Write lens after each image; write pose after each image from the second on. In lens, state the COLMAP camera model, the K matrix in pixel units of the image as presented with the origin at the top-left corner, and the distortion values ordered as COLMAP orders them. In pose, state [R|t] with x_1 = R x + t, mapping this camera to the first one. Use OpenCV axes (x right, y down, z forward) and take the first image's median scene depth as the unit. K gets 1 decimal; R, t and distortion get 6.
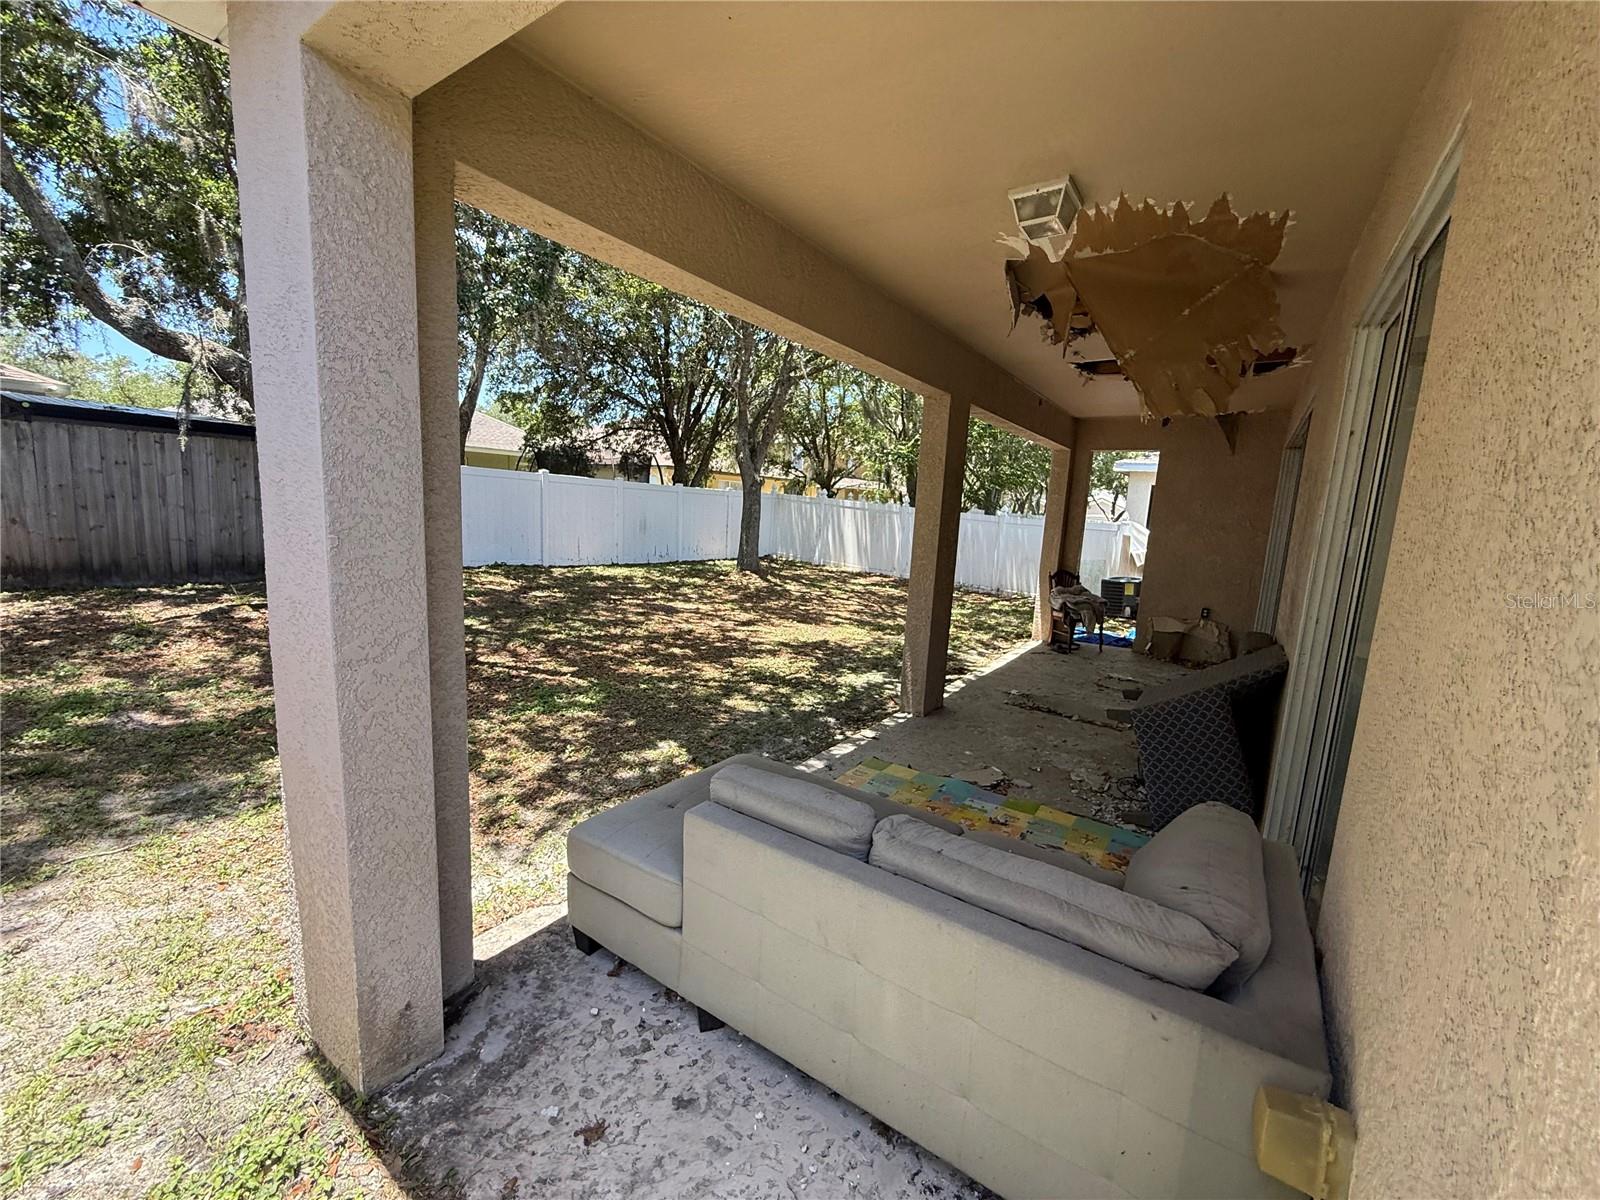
lens RADIAL K [[639.6, 0, 801.2], [0, 639.6, 600.0], [0, 0, 1]] dist [0.003174, 0.000400]
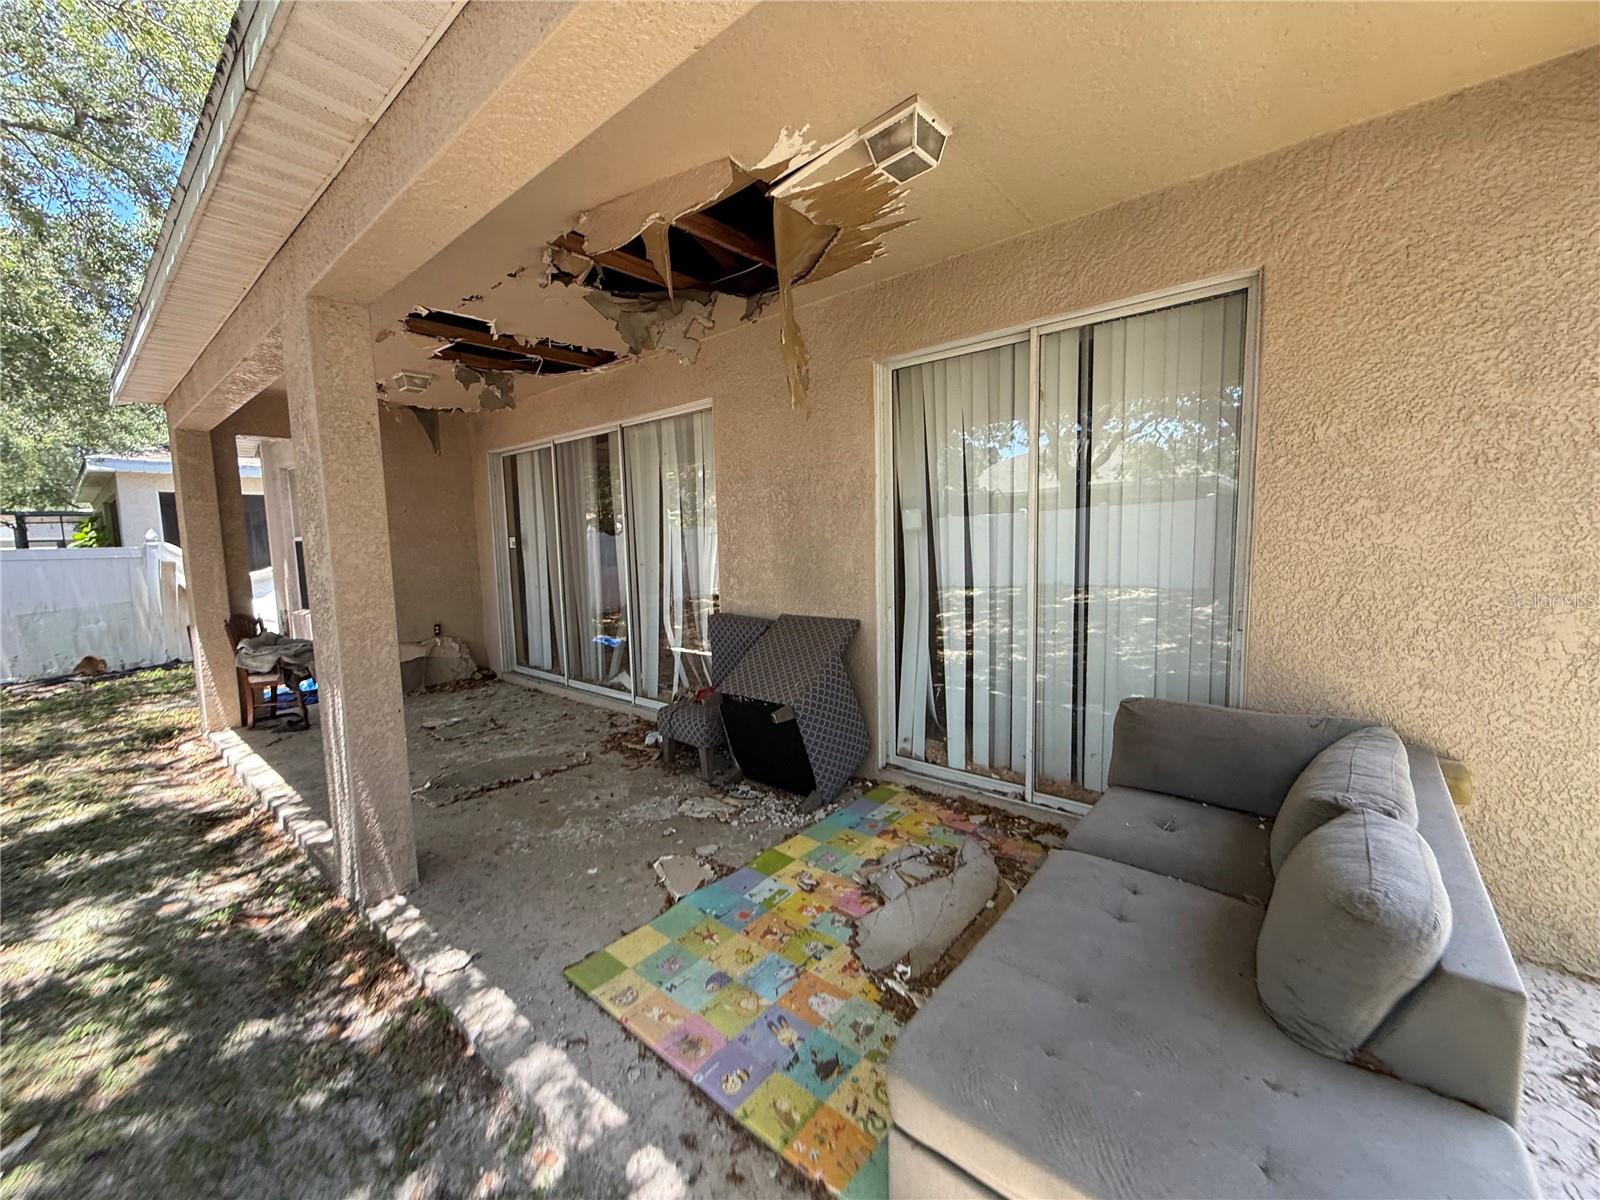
lens RADIAL K [[639.6, 0, 800.5], [0, 639.6, 597.1], [0, 0, 1]] dist [0.003174, 0.000400]
pose [[0.103051, -0.151004, 0.983147, -0.271748], [0.175847, 0.975607, 0.131414, -0.074111], [-0.979009, 0.159341, 0.127091, 0.536760]]
